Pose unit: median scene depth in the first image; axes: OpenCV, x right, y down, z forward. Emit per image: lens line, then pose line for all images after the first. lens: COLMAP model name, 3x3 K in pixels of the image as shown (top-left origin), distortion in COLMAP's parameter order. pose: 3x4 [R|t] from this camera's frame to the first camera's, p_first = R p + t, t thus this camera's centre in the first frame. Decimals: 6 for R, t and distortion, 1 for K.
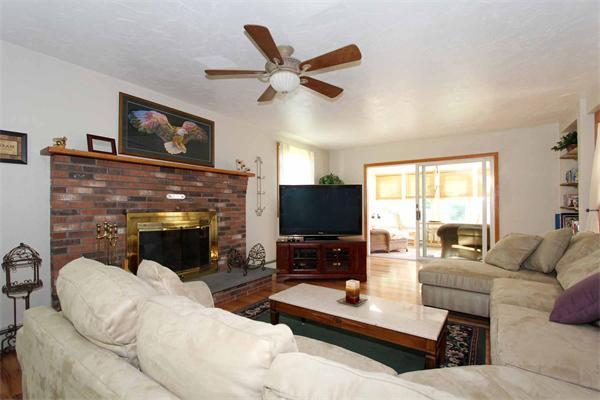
lens RADIAL K [[282.8, 0, 296.8], [0, 282.8, 203.4], [0, 0, 1]] dist [-0.001958, 0.000146]
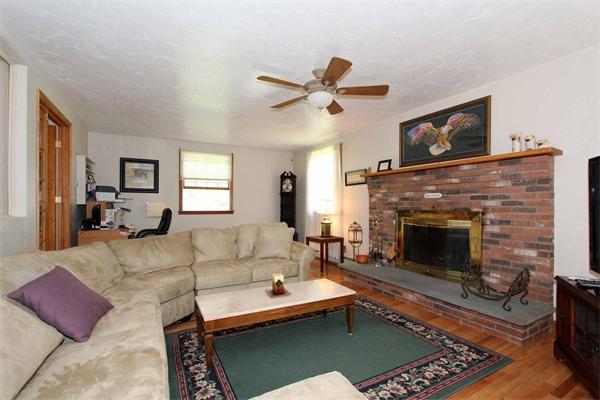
lens RADIAL K [[282.8, 0, 298.7], [0, 282.8, 202.4], [0, 0, 1]] dist [-0.001958, 0.000146]
pose [[-0.458571, -0.001015, -0.888657, 0.732553], [0.012728, 0.999889, -0.007710, 0.002877], [0.888567, -0.014847, -0.458507, 1.025565]]
